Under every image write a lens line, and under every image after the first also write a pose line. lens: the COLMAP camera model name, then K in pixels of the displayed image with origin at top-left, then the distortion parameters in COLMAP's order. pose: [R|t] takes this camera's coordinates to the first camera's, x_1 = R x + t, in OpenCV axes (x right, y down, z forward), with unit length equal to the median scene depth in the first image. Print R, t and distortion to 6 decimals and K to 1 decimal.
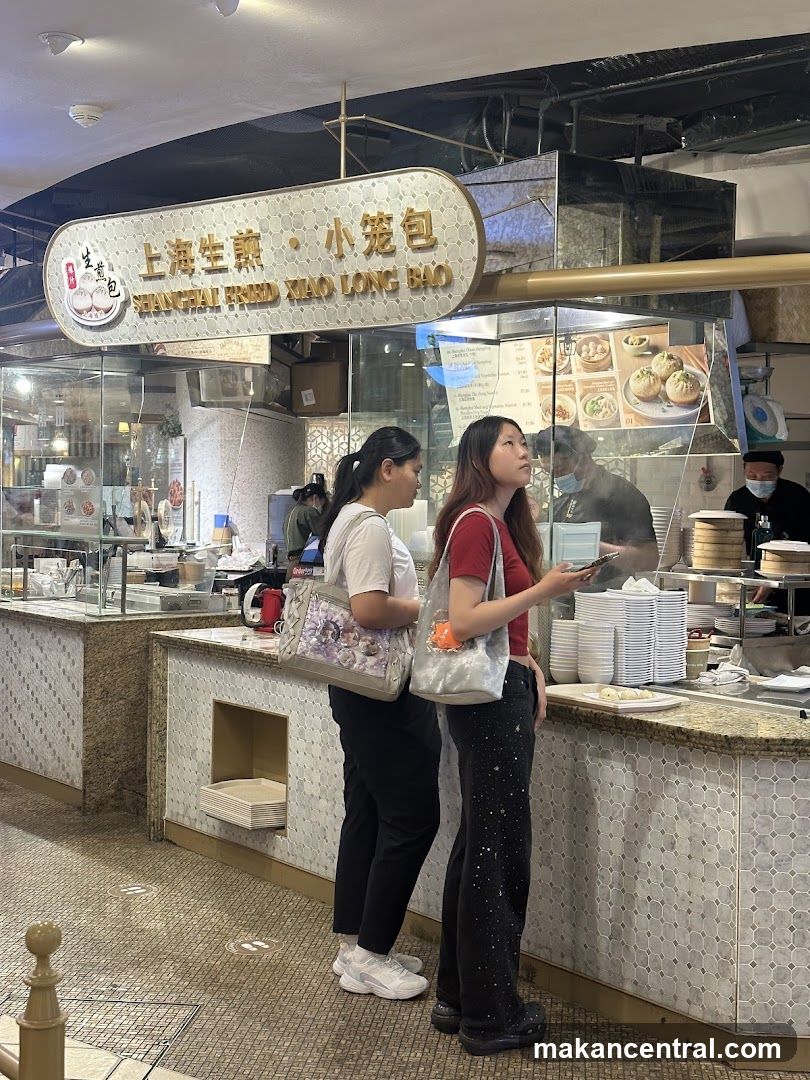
lens RADIAL K [[1470.4, 0, 406.7], [0, 1470.4, 535.7], [0, 0, 1]] dist [0.083528, 0.000000]
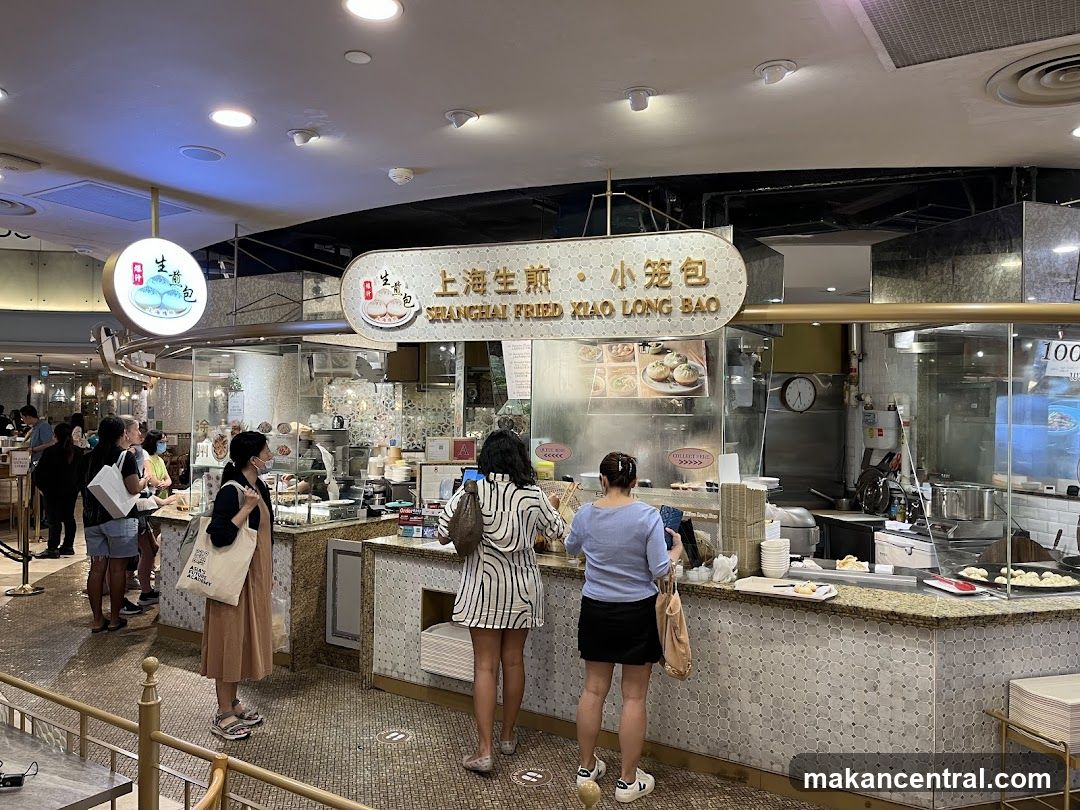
lens RADIAL K [[810.3, 0, 534.0], [0, 810.3, 407.4], [0, 0, 1]] dist [0.026428, -0.019019]
pose [[0.946265, 0.002446, 0.323384, -0.340194], [0.010303, 0.999236, -0.037705, -0.039527], [-0.323229, 0.039010, 0.945516, 0.257765]]
